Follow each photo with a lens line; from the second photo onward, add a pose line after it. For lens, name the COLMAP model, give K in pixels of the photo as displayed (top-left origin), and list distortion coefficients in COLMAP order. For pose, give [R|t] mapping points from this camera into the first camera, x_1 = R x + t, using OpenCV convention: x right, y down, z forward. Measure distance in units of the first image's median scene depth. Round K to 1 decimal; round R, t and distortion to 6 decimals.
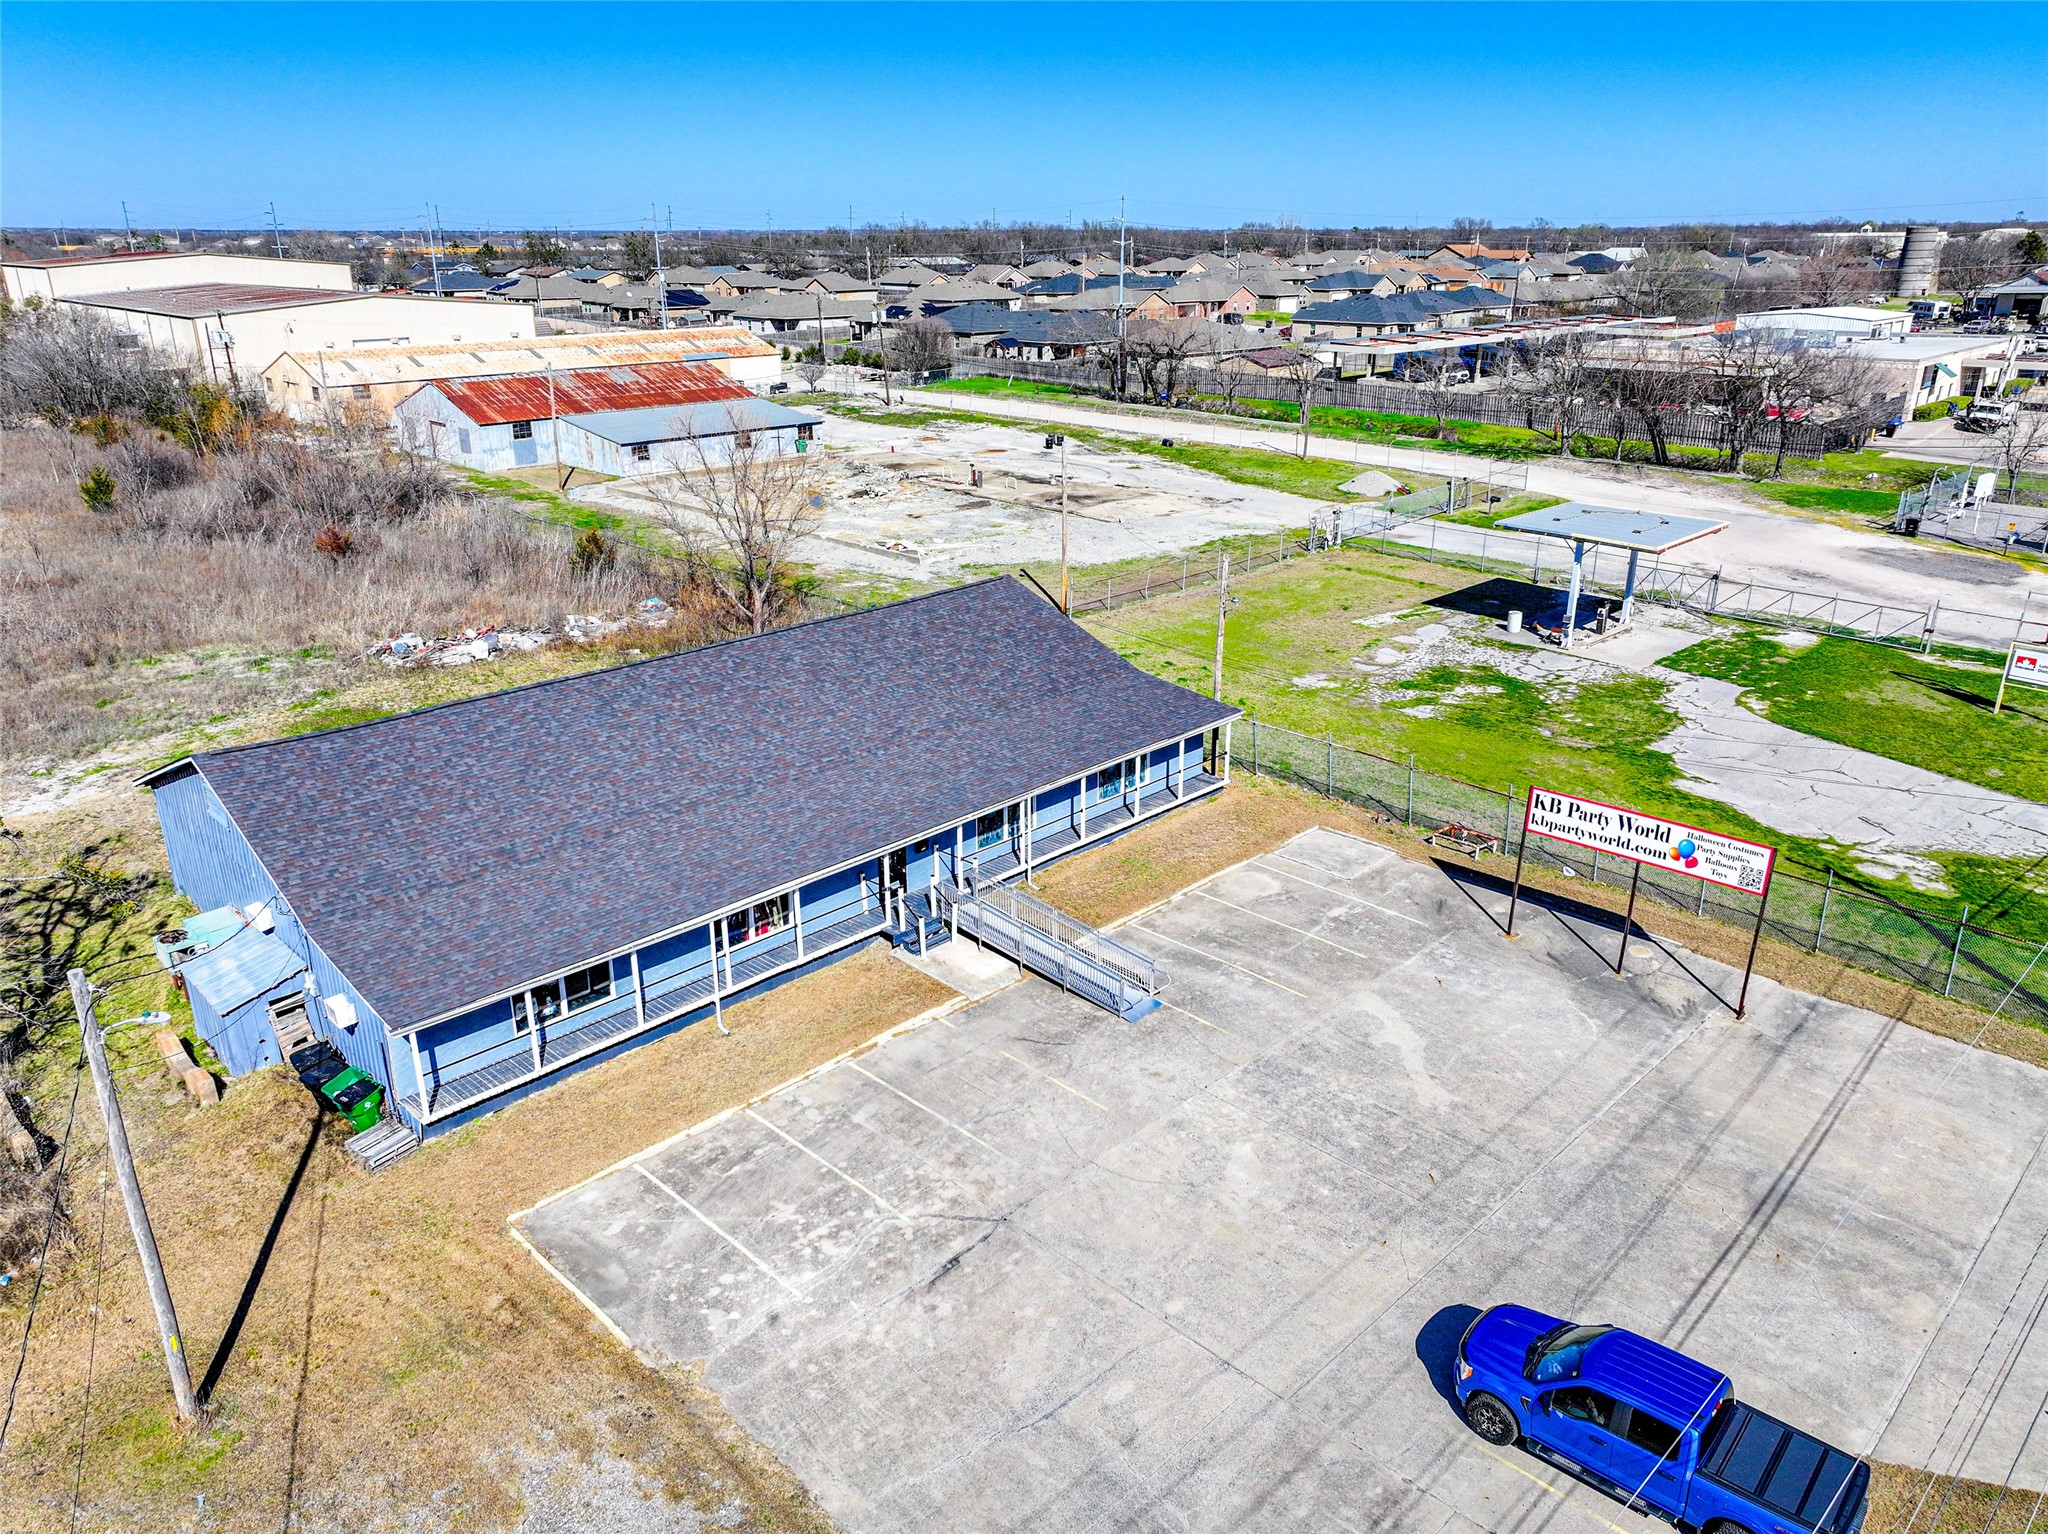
lens RADIAL K [[1430.9, 0, 1026.2], [0, 1430.9, 773.6], [0, 0, 1]] dist [0.006202, 0.002749]
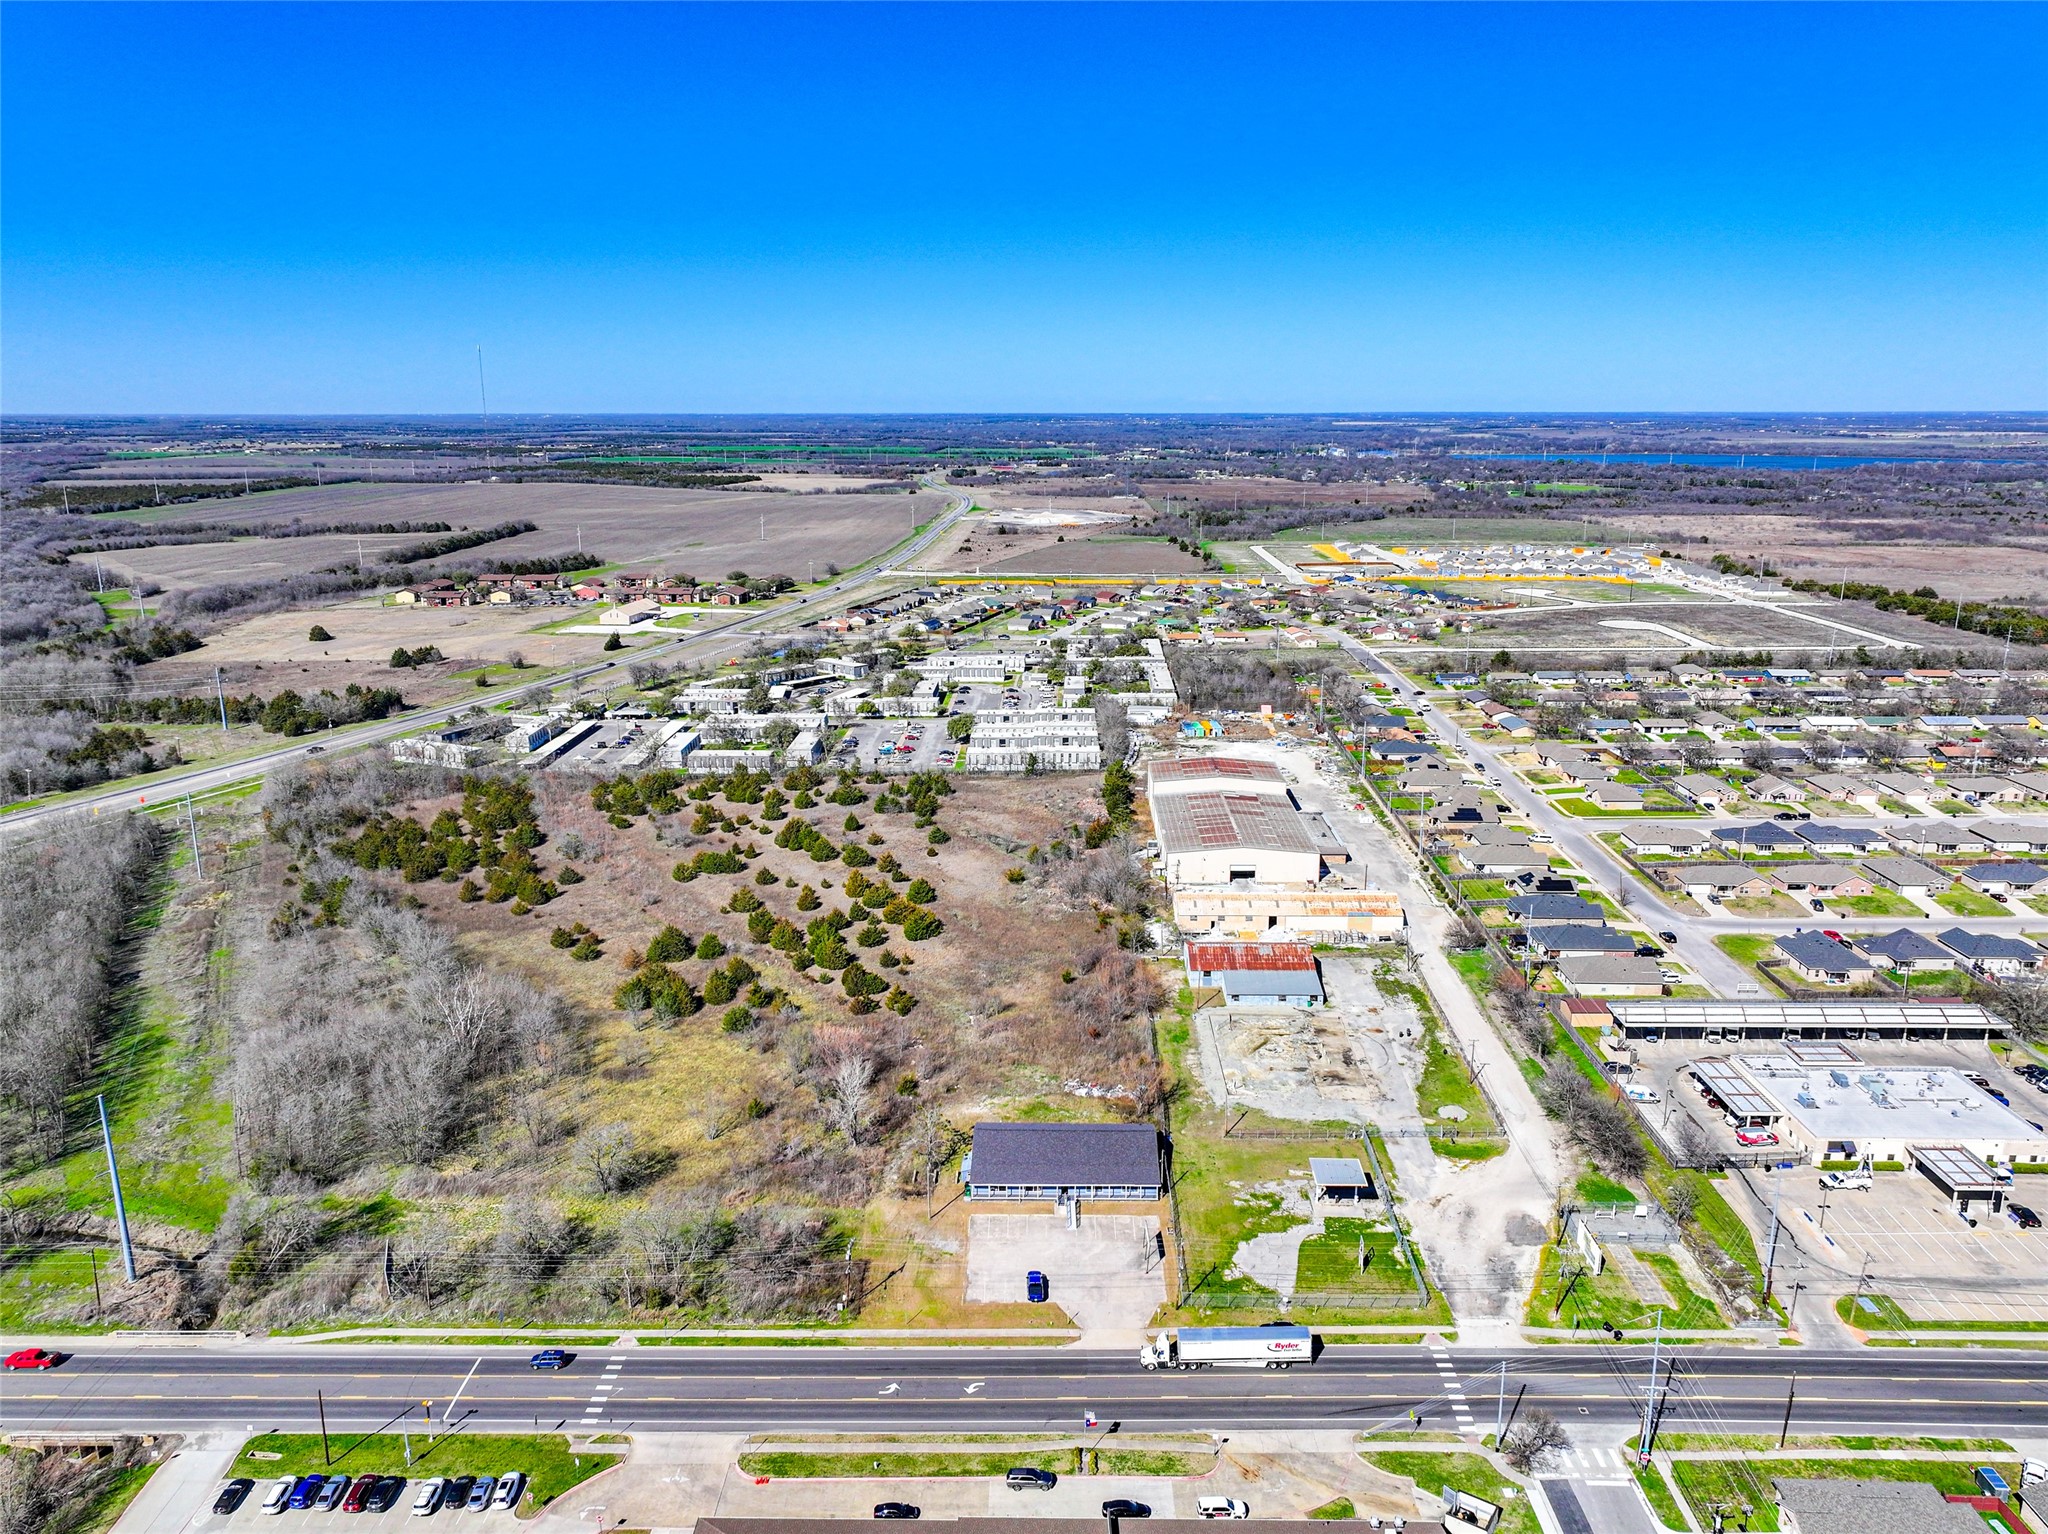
lens RADIAL K [[1430.9, 0, 1026.2], [0, 1430.9, 773.6], [0, 0, 1]] dist [0.006202, 0.002749]
pose [[0.690751, 0.179270, -0.700518, 2.155335], [-0.255002, 0.966932, -0.003999, -0.905455], [0.676636, 0.181396, 0.713624, -2.101596]]
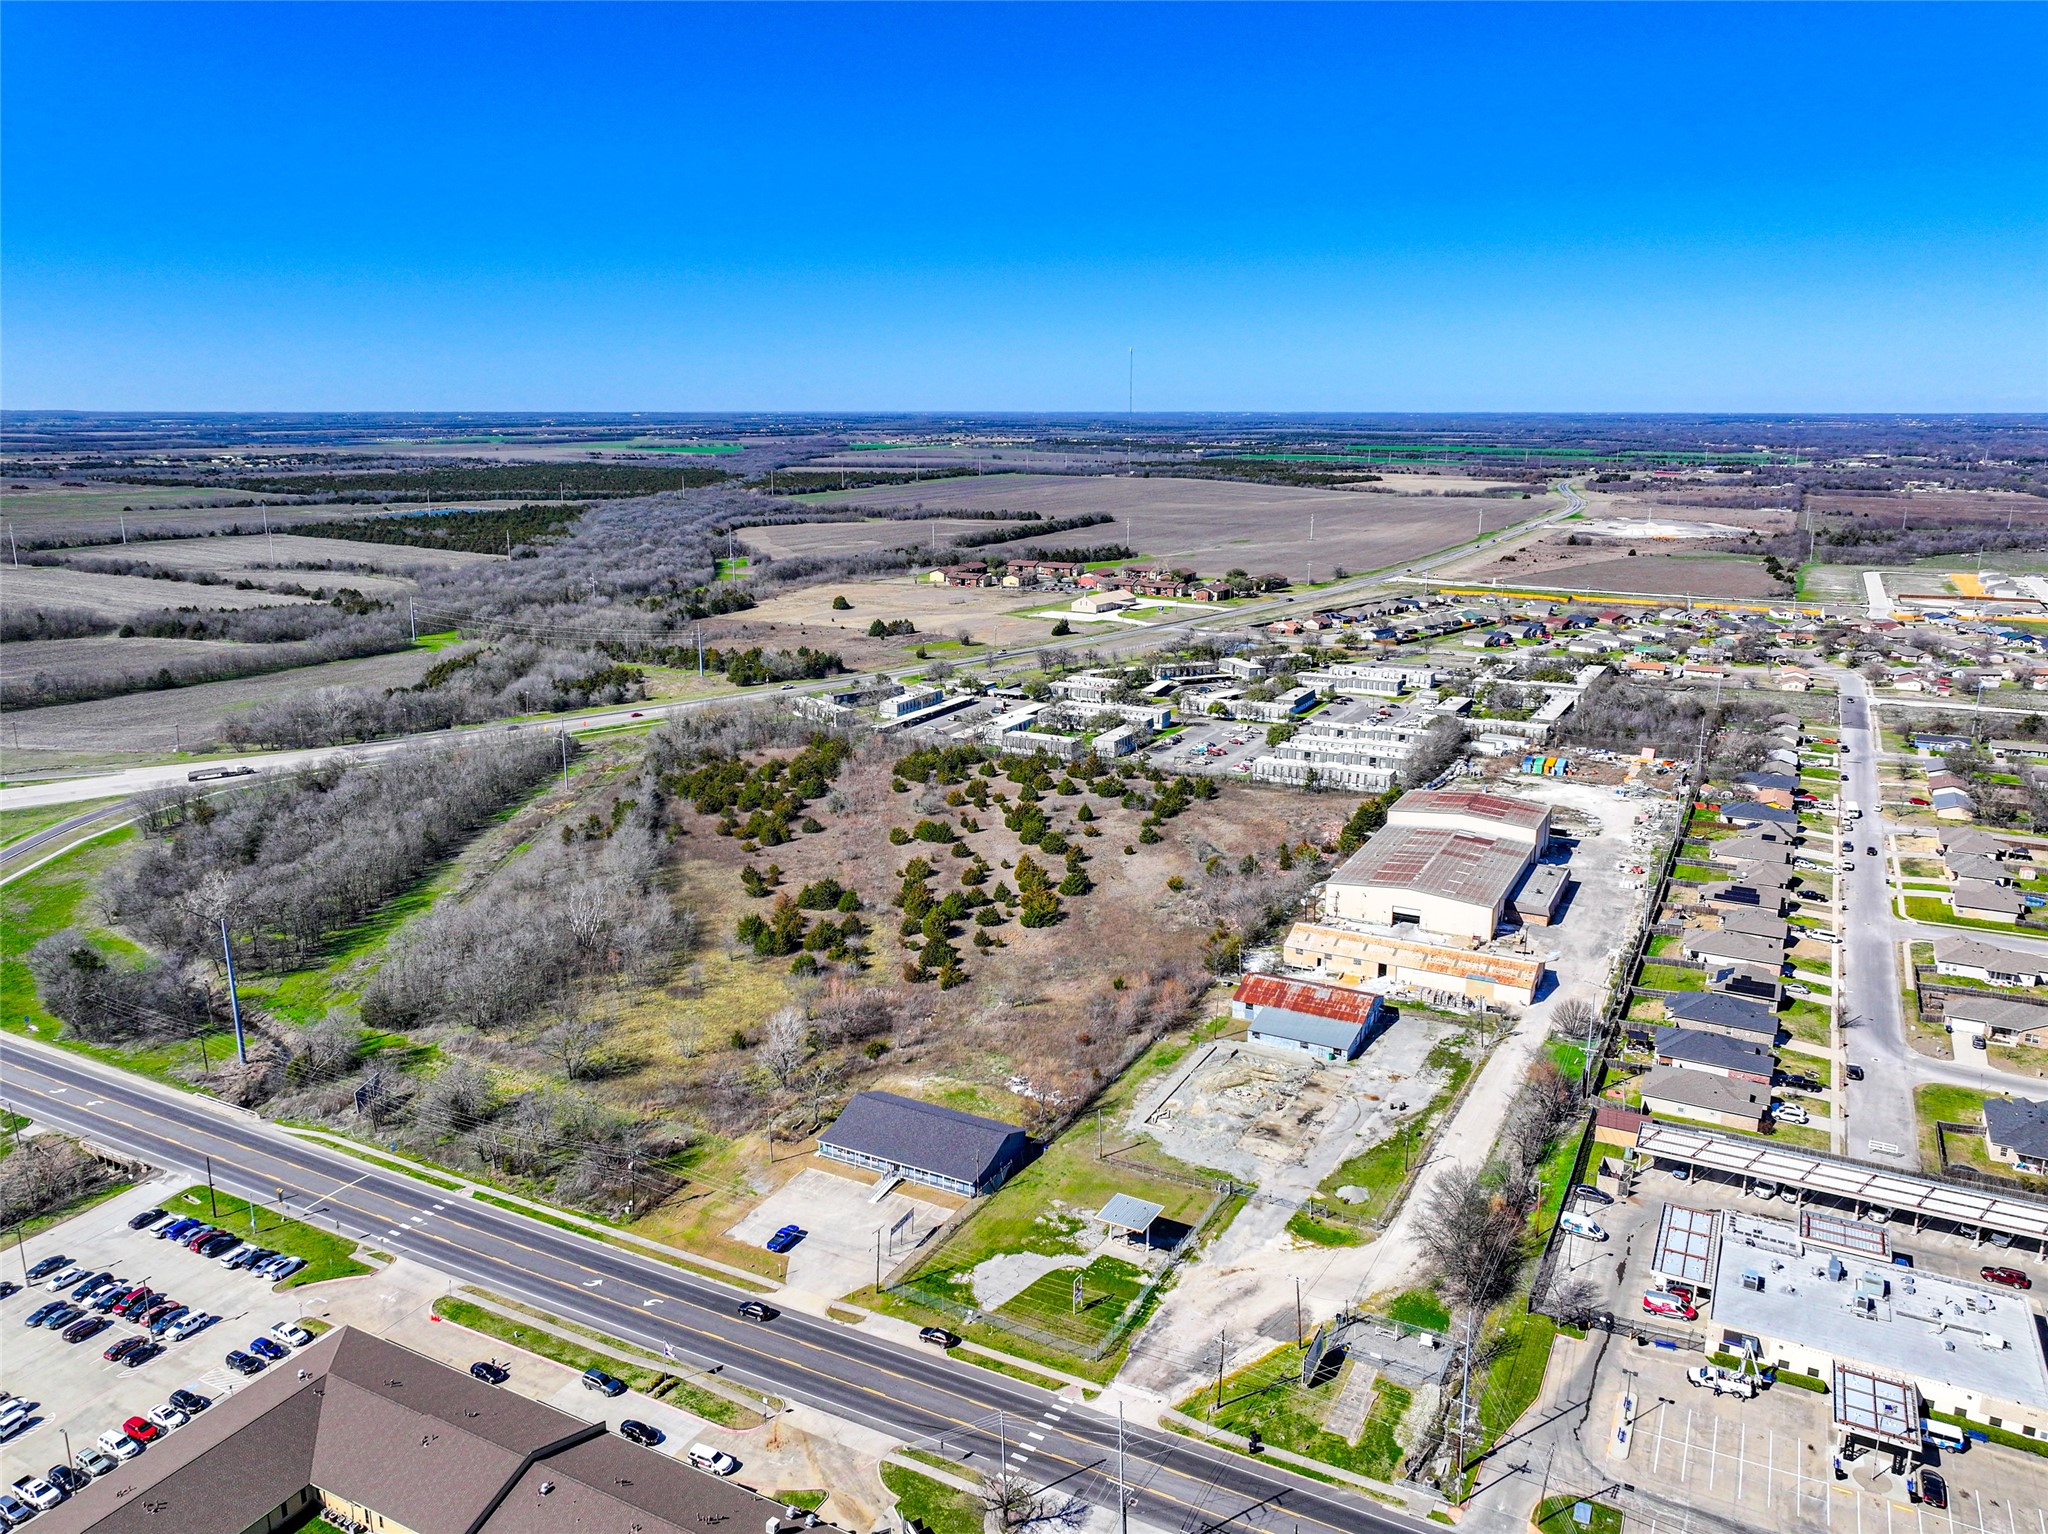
lens RADIAL K [[1447.3, 0, 1024.0], [0, 1447.3, 767.0], [0, 0, 1]] dist [0.008440, -0.001833]
pose [[0.290357, 0.232996, -0.928119, 3.201361], [-0.339905, 0.931767, 0.127574, -1.475004], [0.894515, 0.278430, 0.349742, -0.617130]]
